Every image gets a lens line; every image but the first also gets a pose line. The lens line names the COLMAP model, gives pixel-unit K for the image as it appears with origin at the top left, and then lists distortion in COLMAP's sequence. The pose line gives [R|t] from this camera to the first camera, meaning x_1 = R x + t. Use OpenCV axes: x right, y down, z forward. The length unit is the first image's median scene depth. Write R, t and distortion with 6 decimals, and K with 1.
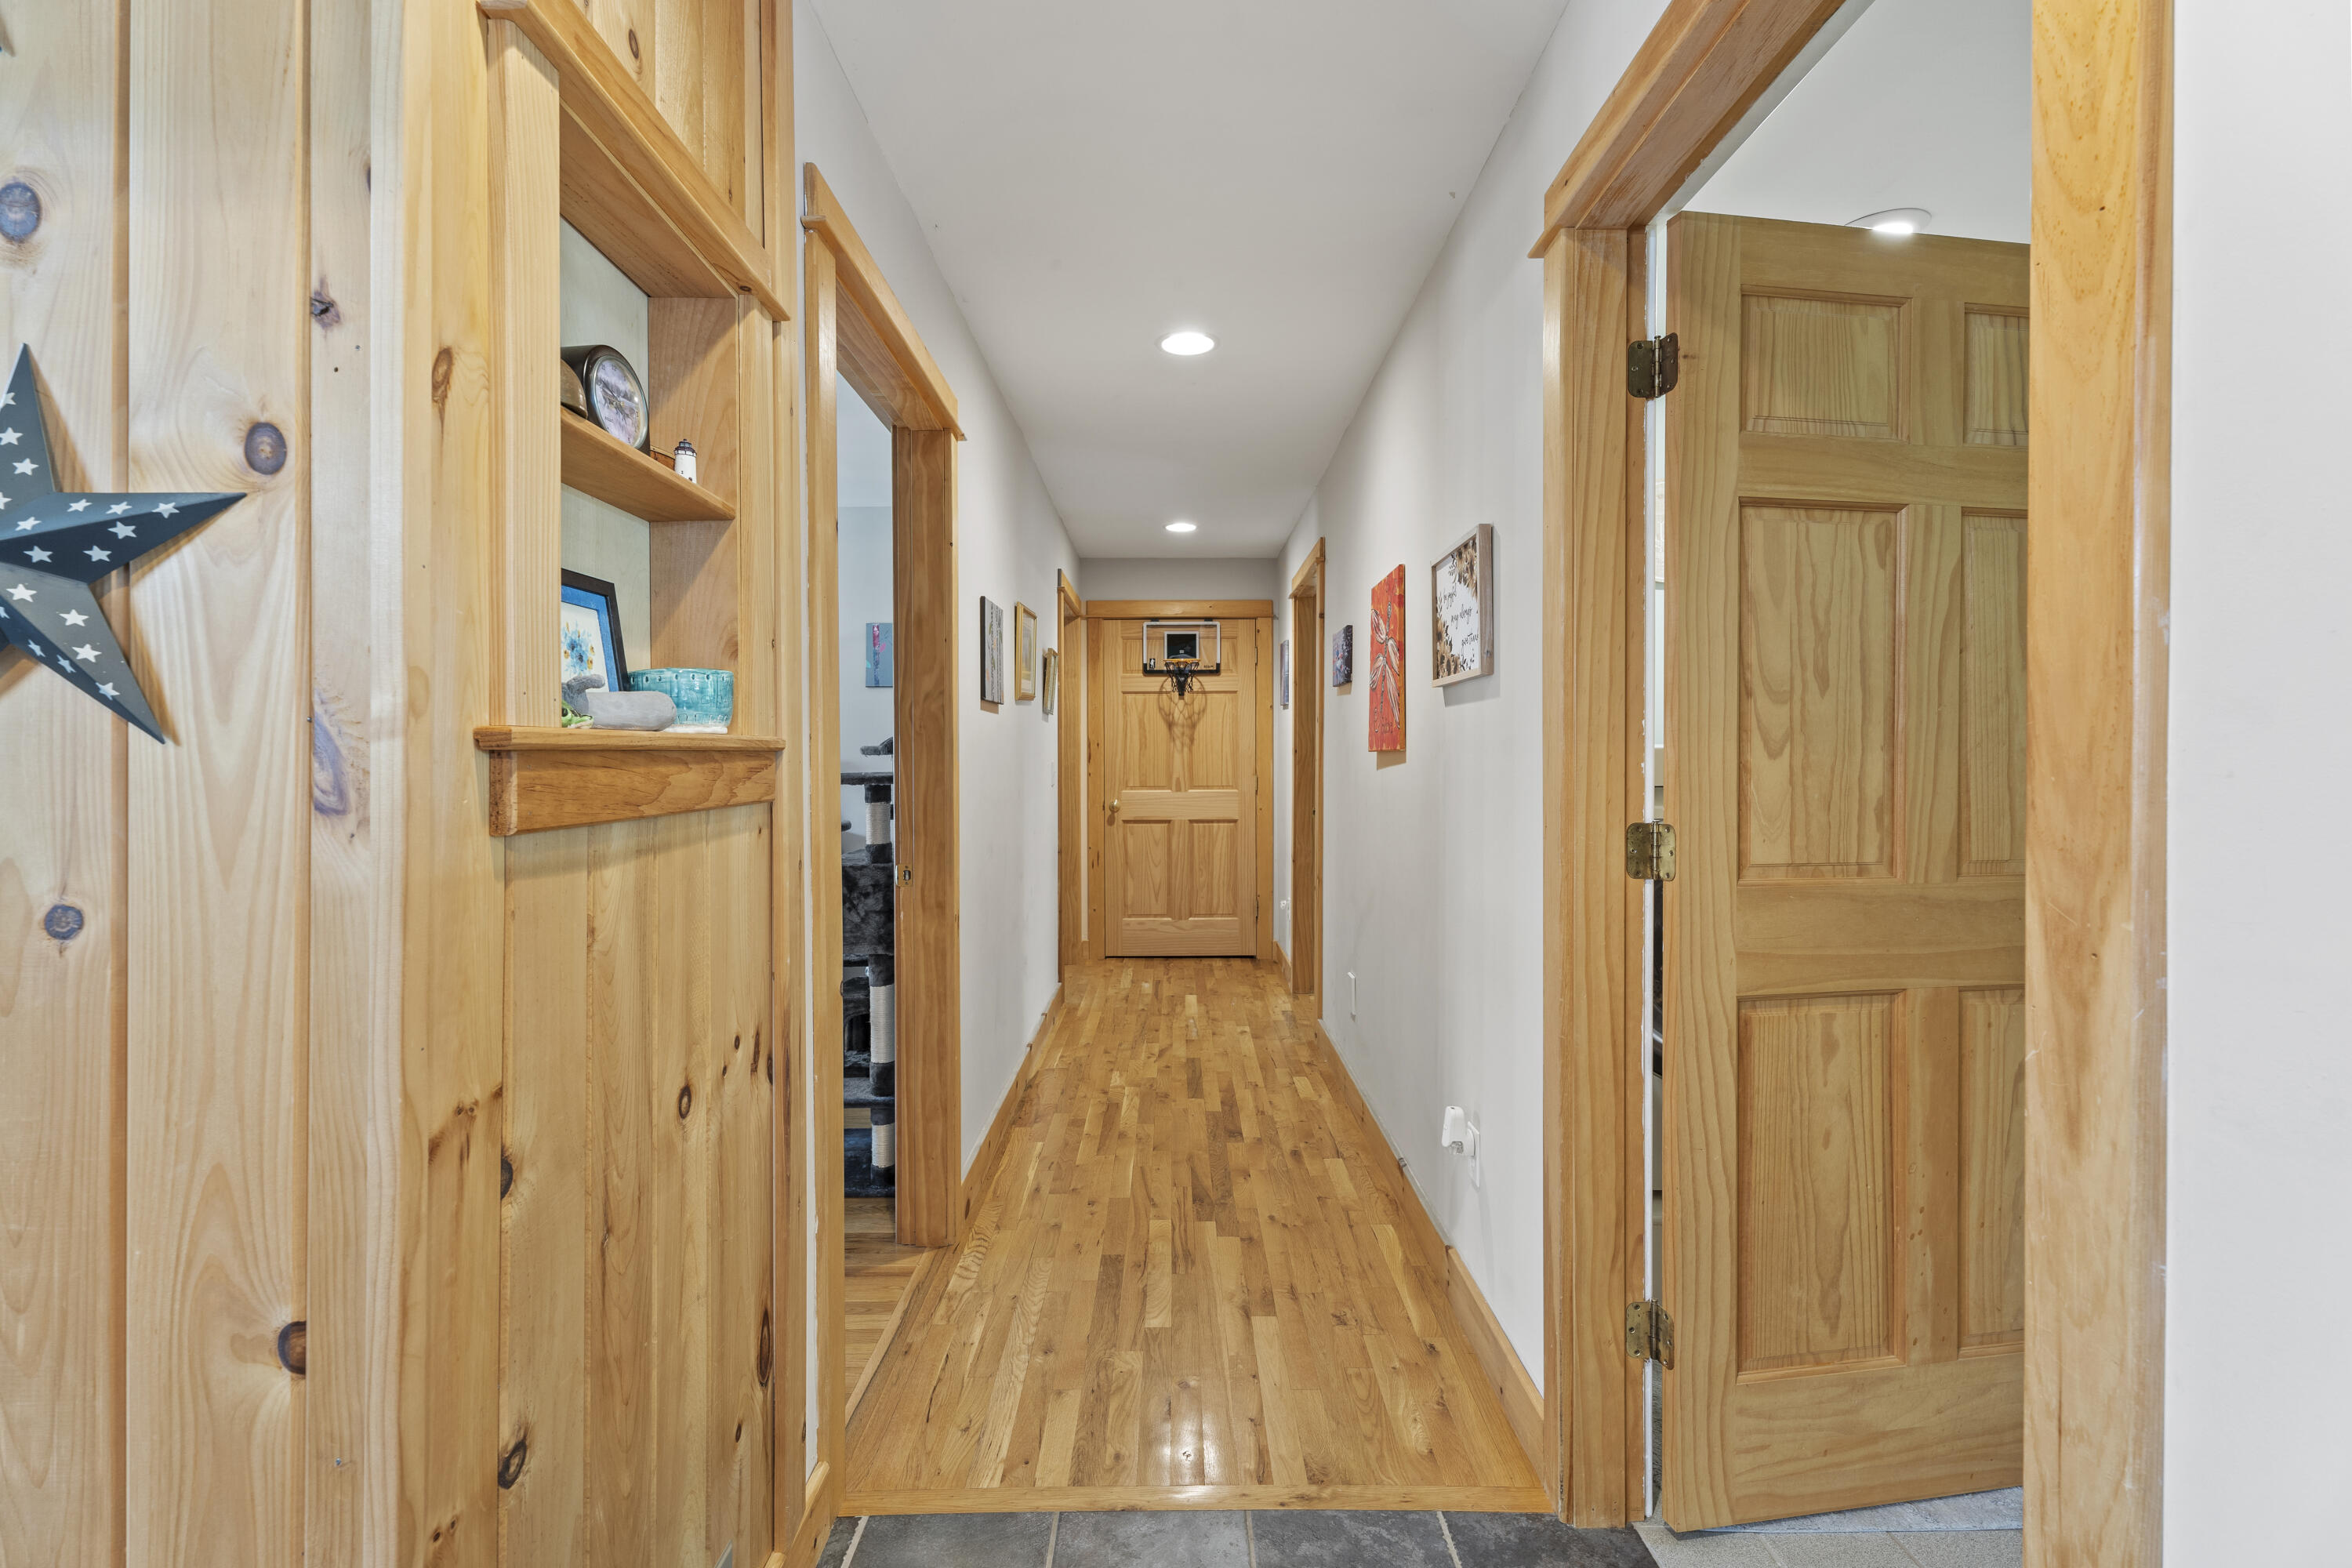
lens RADIAL K [[1071.3, 0, 1167.8], [0, 1071.3, 756.5], [0, 0, 1]] dist [0.001375, 0.000907]
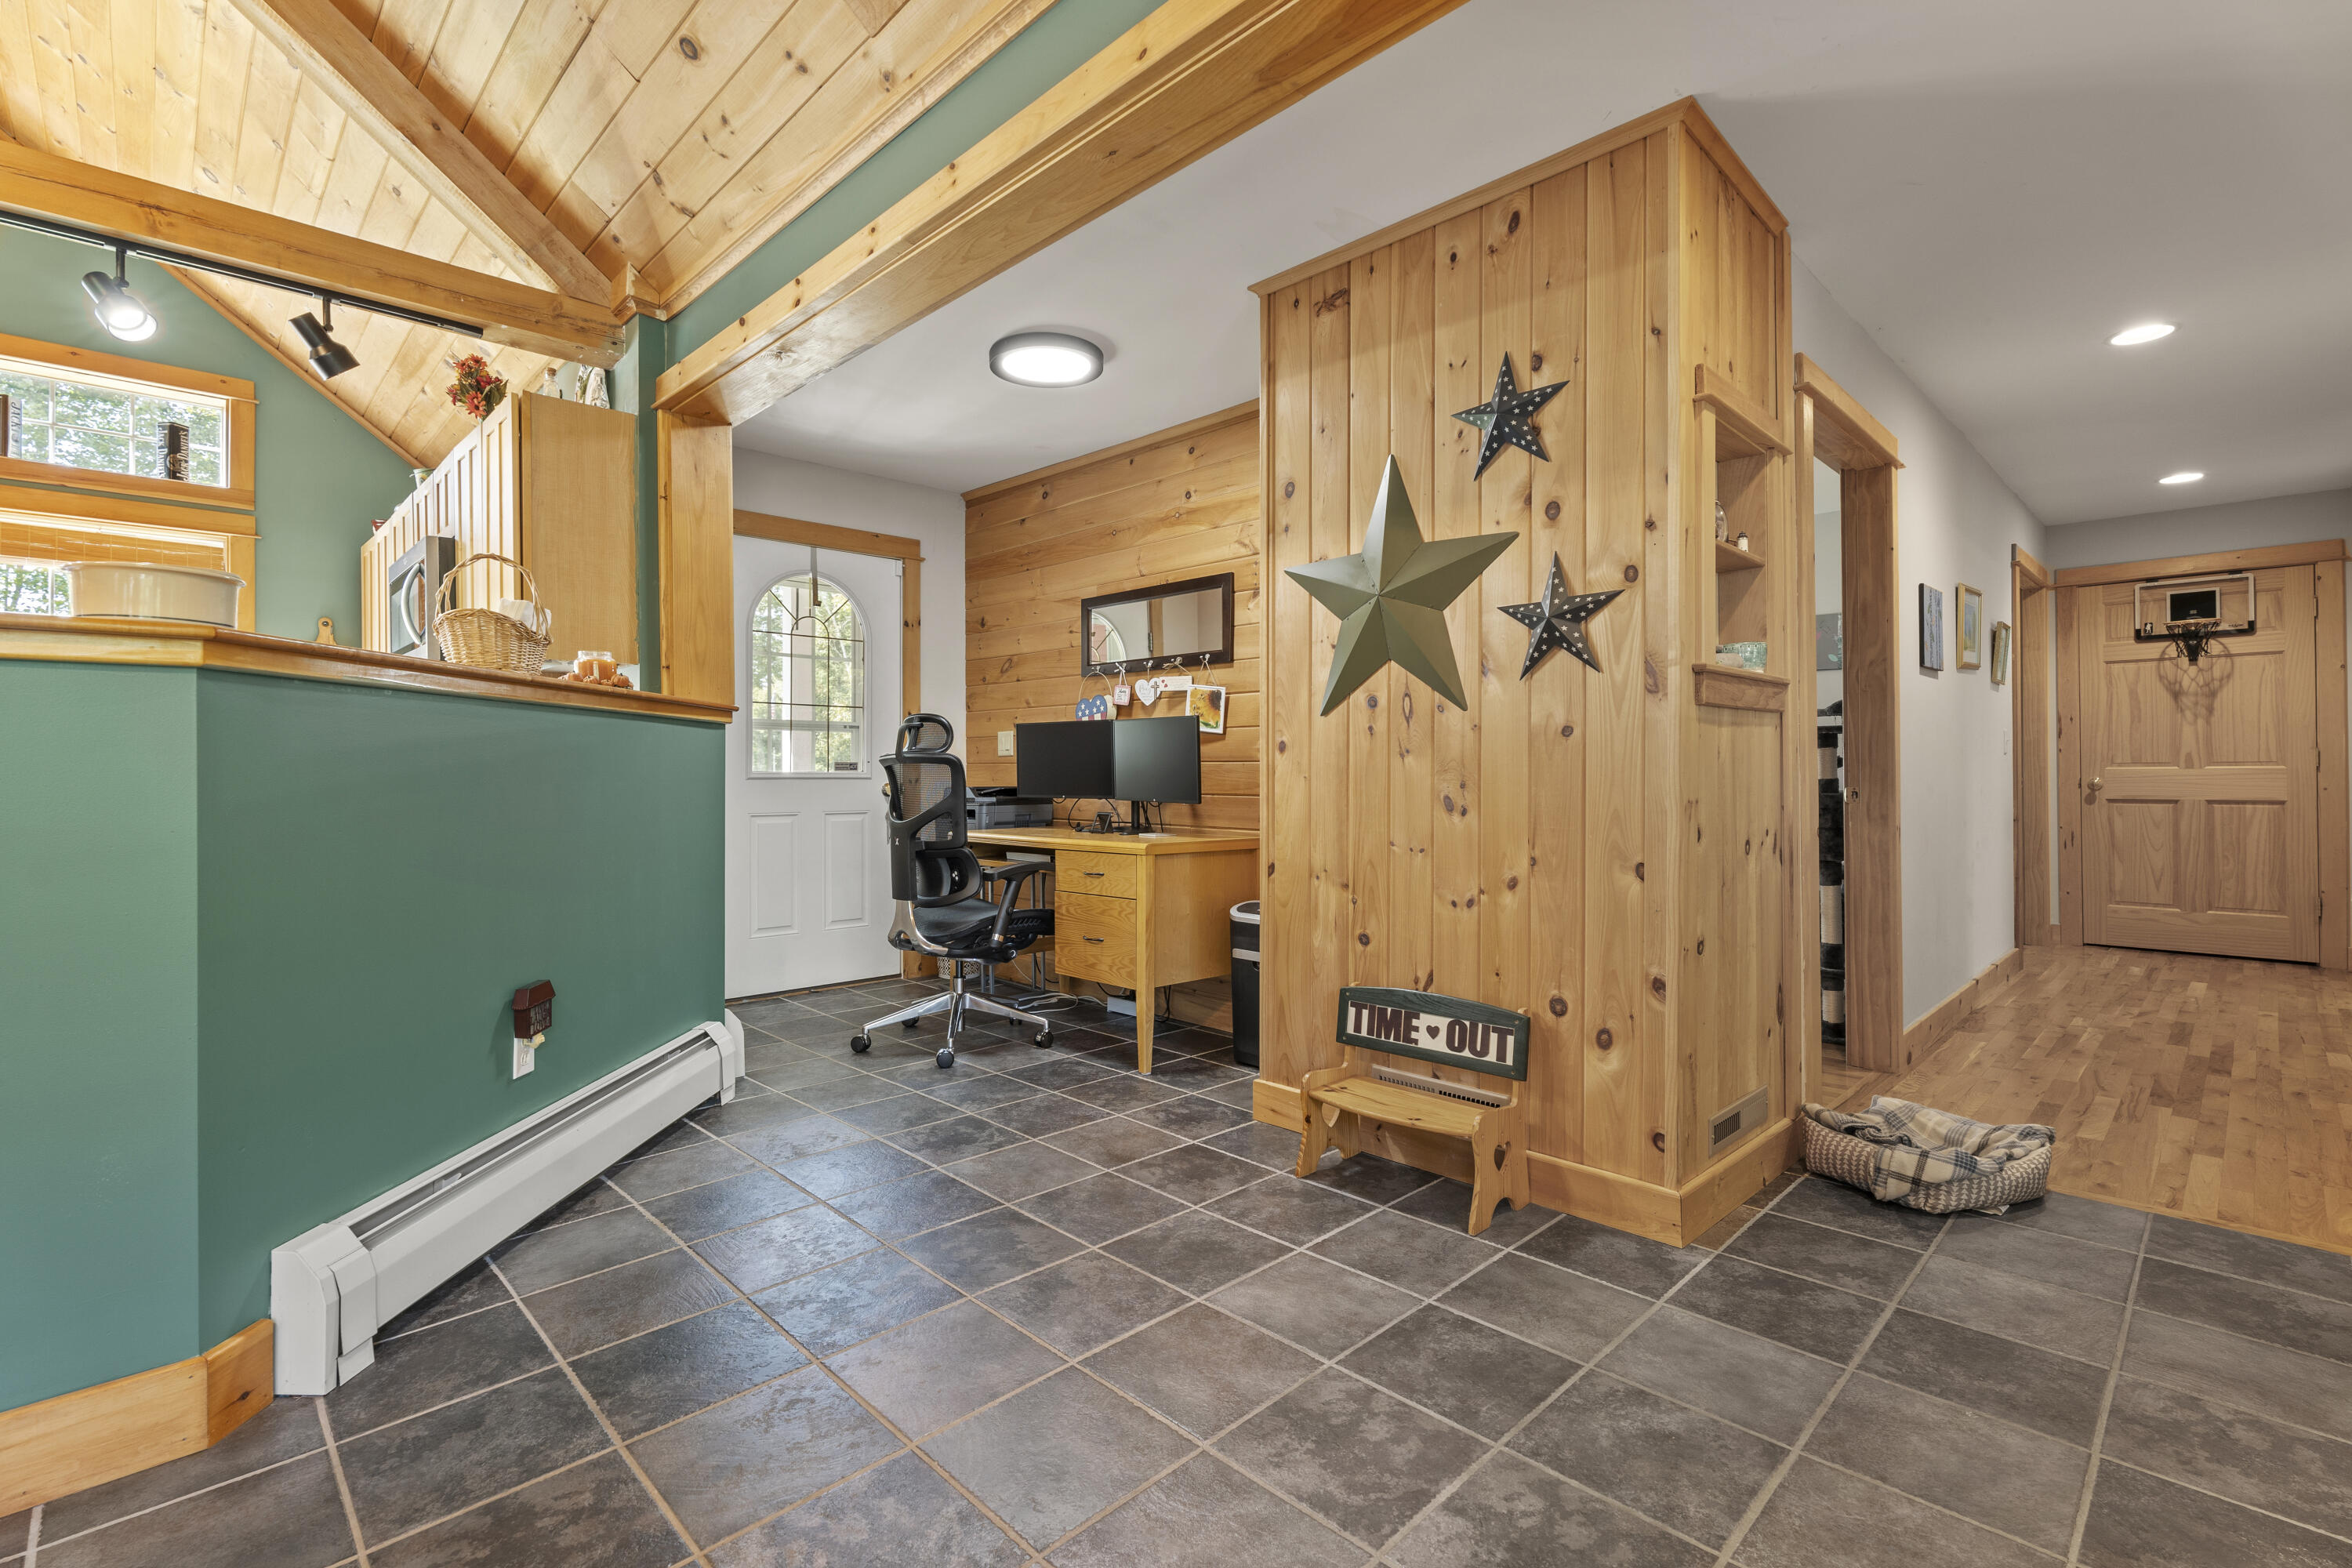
lens RADIAL K [[1058.4, 0, 1161.0], [0, 1058.4, 767.7], [0, 0, 1]] dist [0.000989, -0.000191]
pose [[0.698061, -0.003935, -0.716028, 0.106566], [0.003834, 0.999991, -0.001757, 0.074315], [0.716028, -0.001519, 0.698070, -0.578841]]
